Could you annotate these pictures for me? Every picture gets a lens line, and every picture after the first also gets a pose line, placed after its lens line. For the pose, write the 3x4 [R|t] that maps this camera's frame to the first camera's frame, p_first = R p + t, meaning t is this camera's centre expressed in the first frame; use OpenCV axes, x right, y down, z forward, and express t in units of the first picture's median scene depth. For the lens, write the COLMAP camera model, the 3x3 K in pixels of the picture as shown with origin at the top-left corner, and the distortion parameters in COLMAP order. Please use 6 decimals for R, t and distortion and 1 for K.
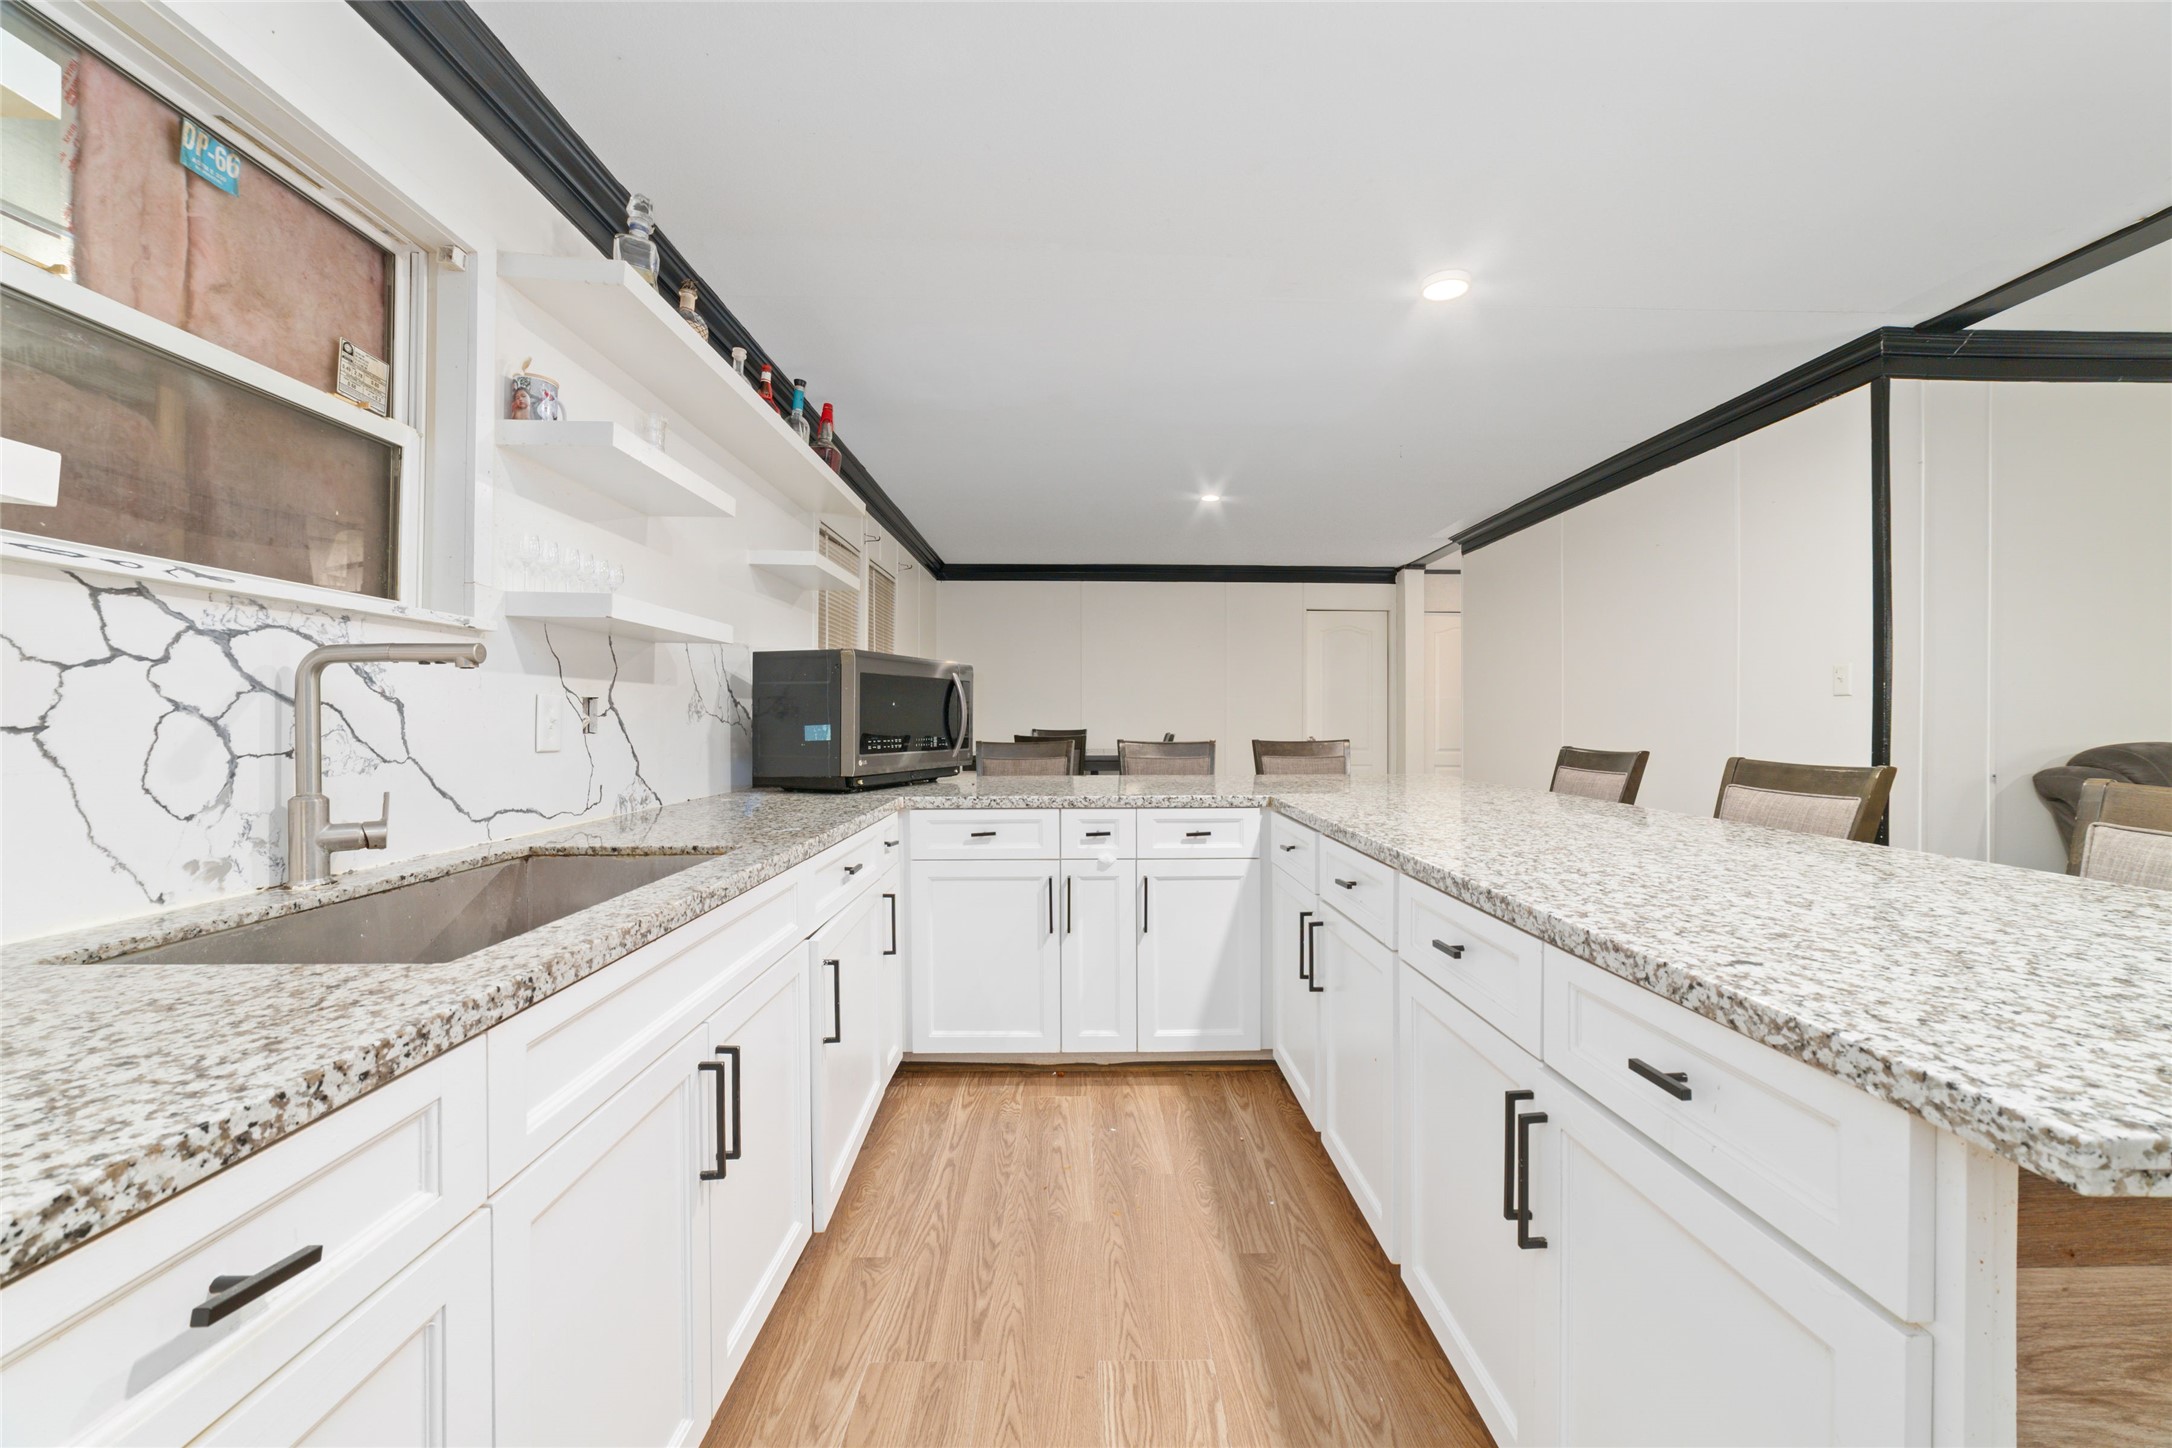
lens RADIAL K [[822.5, 0, 1100.8], [0, 822.5, 721.4], [0, 0, 1]] dist [-0.018948, 0.007862]
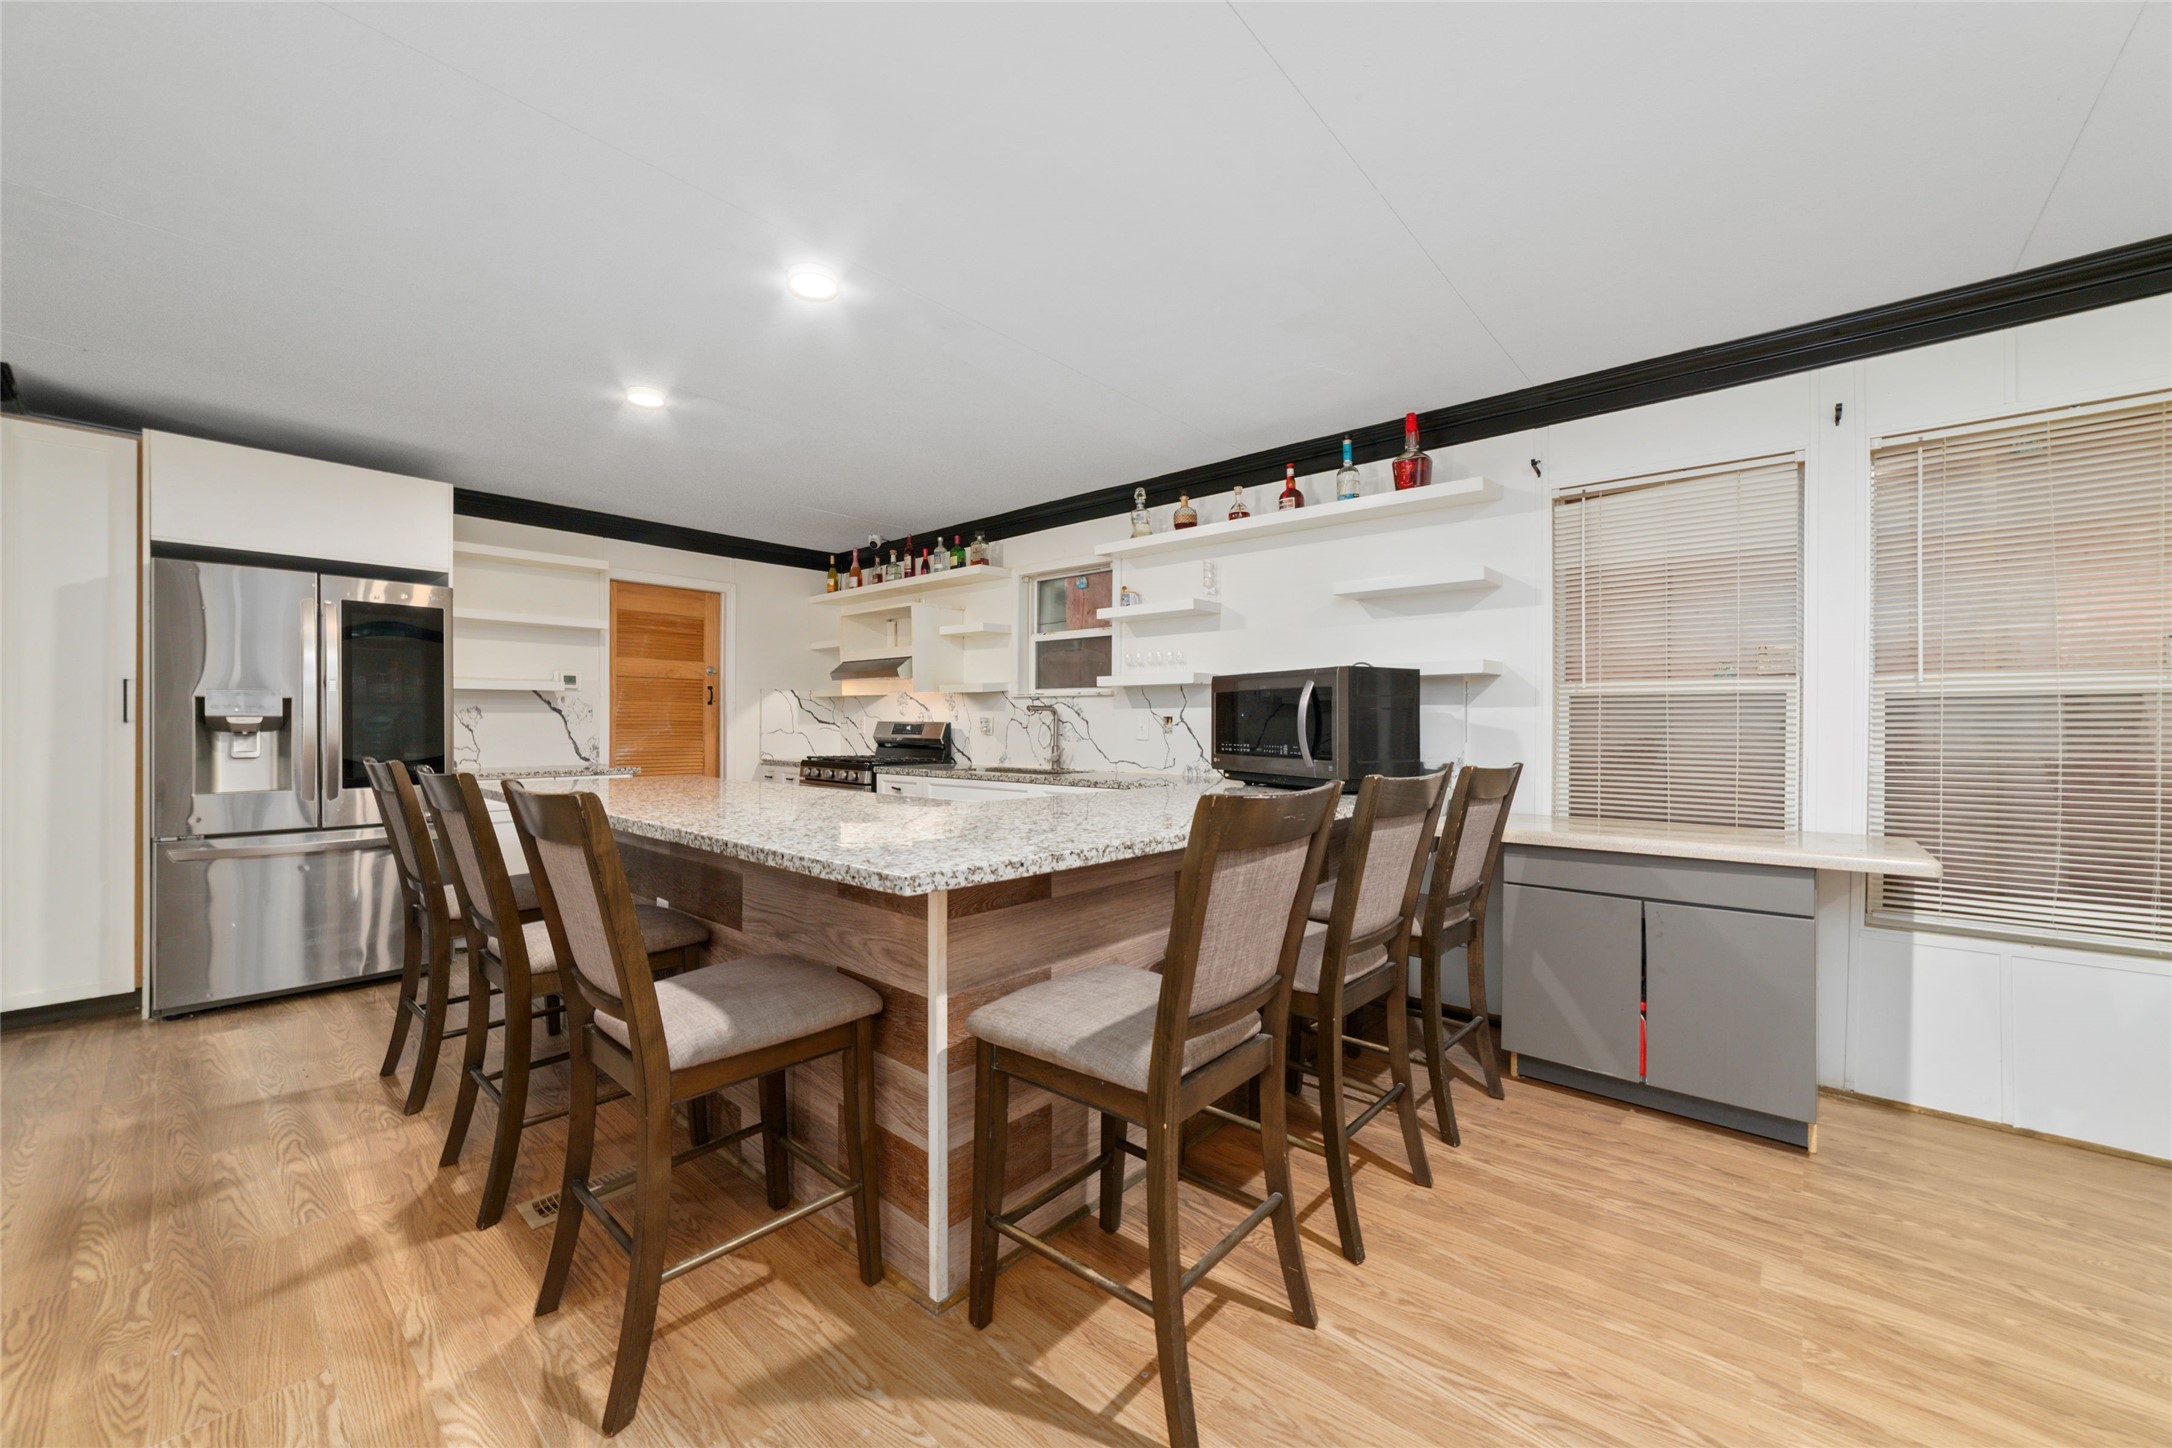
lens RADIAL K [[823.3, 0, 1093.2], [0, 823.3, 721.2], [0, 0, 1]] dist [-0.026255, 0.008898]
pose [[-0.679883, -0.004331, -0.733308, 1.773830], [-0.006106, 0.999981, -0.000245, -0.025341], [0.733295, 0.004311, -0.679897, 3.768453]]
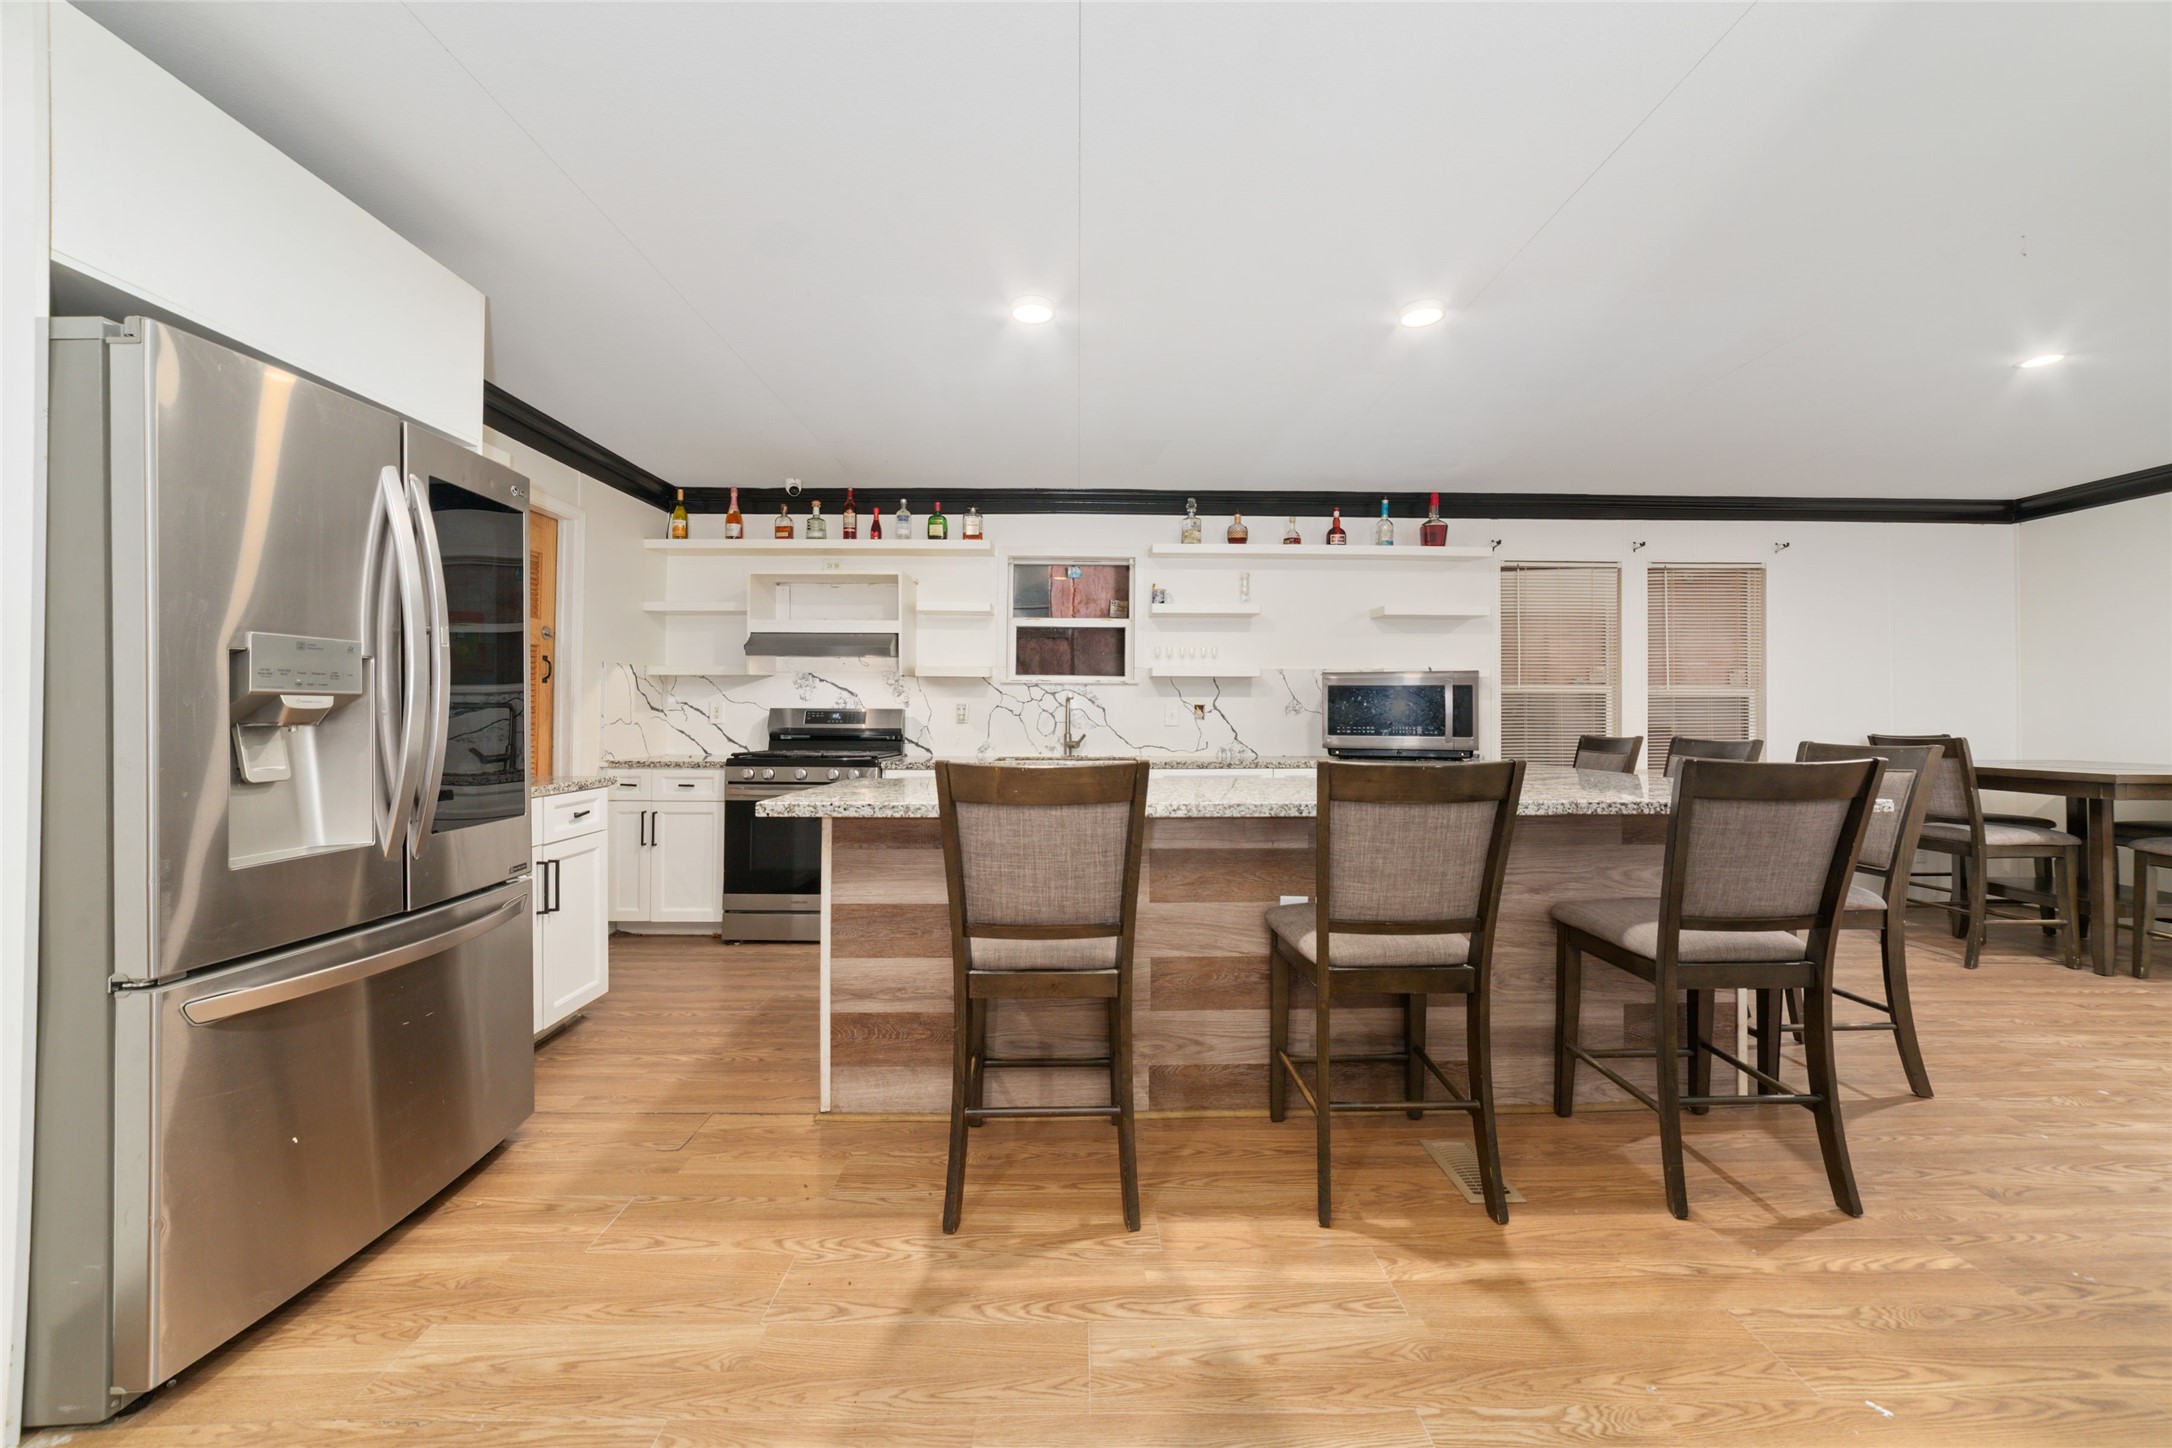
lens RADIAL K [[823.3, 0, 1093.2], [0, 823.3, 721.2], [0, 0, 1]] dist [-0.026255, 0.008898]
pose [[-0.016772, 0.006431, -0.999839, 2.933370], [-0.006745, 0.999956, 0.006545, 0.008637], [0.999837, 0.006853, -0.016728, 1.175146]]
